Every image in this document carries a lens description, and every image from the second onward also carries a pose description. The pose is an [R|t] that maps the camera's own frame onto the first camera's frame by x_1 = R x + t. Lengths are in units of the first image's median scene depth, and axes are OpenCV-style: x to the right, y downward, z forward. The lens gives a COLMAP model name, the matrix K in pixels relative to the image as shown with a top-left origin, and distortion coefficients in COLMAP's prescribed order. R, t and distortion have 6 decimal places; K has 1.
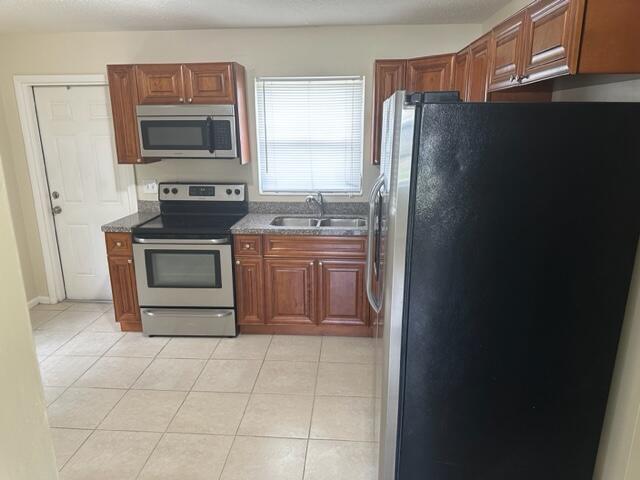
lens RADIAL K [[452.2, 0, 319.6], [0, 452.2, 241.3], [0, 0, 1]] dist [-0.008064, -0.000840]
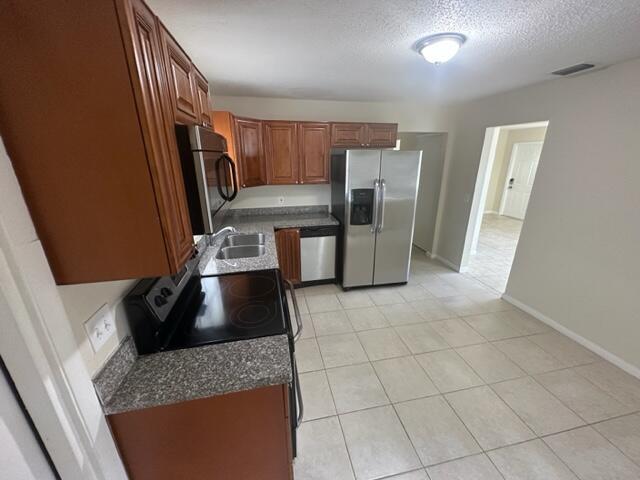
lens RADIAL K [[256.8, 0, 318.6], [0, 256.8, 237.9], [0, 0, 1]] dist [0.000536, 0.000011]
pose [[-0.257794, -0.303096, 0.917428, -0.946663], [0.253207, 0.895144, 0.366884, -0.367397], [-0.932432, 0.326880, -0.154017, 1.280238]]
